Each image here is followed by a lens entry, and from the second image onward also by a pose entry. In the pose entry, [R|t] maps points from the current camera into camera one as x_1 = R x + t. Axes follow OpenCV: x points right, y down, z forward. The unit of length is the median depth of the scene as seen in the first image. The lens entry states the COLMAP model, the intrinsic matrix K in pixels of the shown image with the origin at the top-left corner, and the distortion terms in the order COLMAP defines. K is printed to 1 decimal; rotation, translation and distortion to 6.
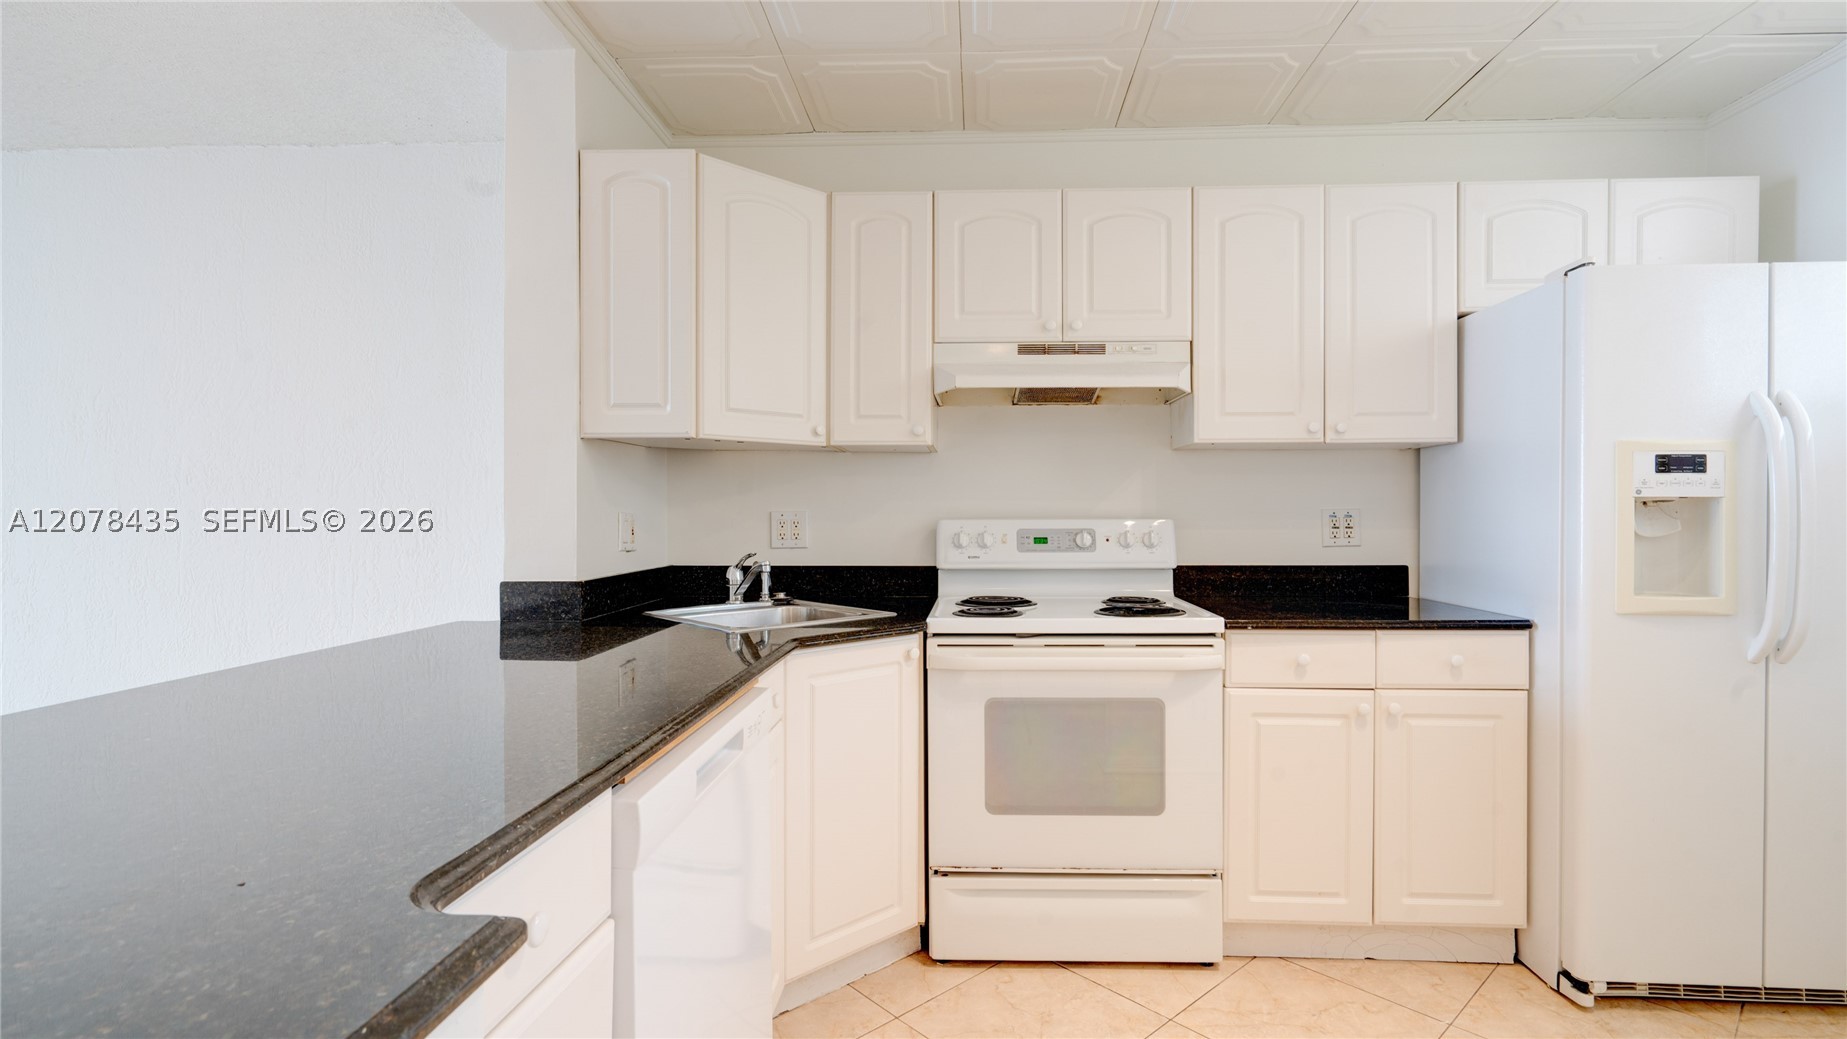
lens RADIAL K [[955.6, 0, 931.8], [0, 955.6, 519.2], [0, 0, 1]] dist [0.033465, 0.000181]
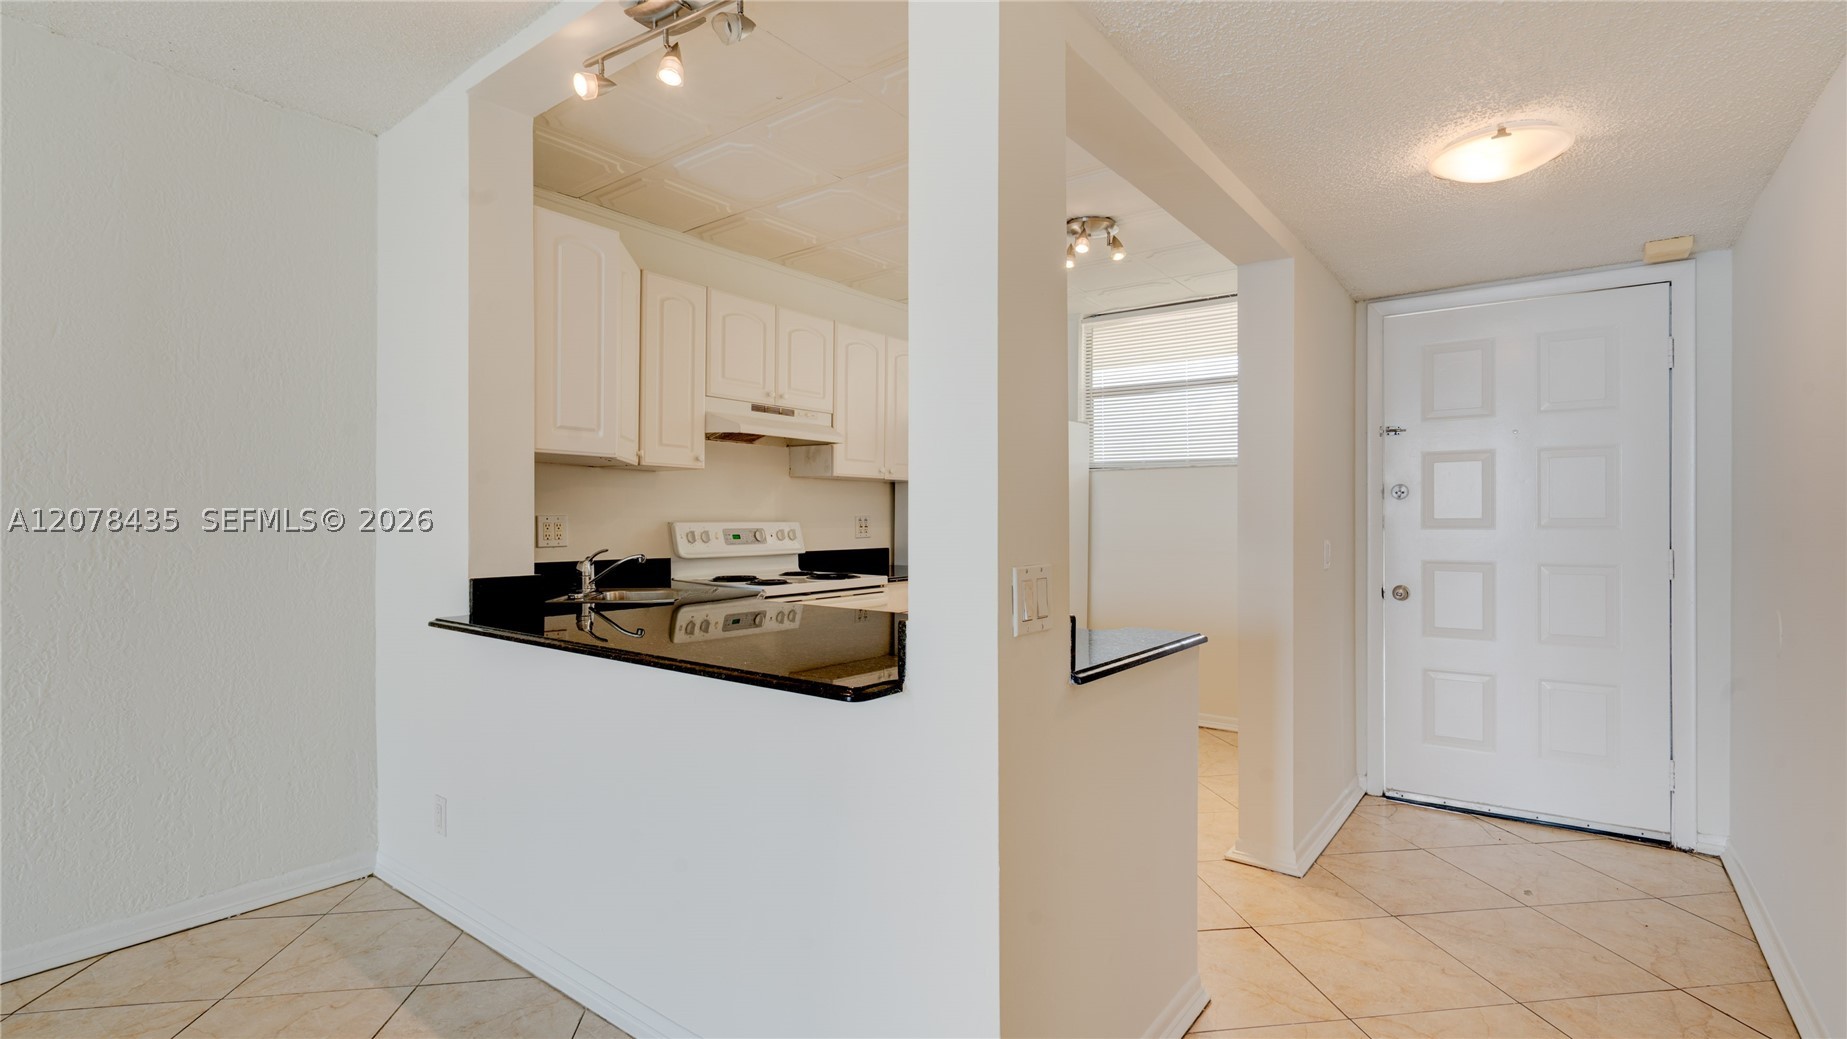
lens RADIAL K [[856.4, 0, 923.2], [0, 856.4, 519.7], [0, 0, 1]] dist [0.000064, 0.000129]
pose [[0.589439, -0.000493, 0.807813, -0.773235], [0.005431, 0.999980, -0.003352, 0.002603], [-0.807795, 0.006363, 0.589430, 0.003910]]
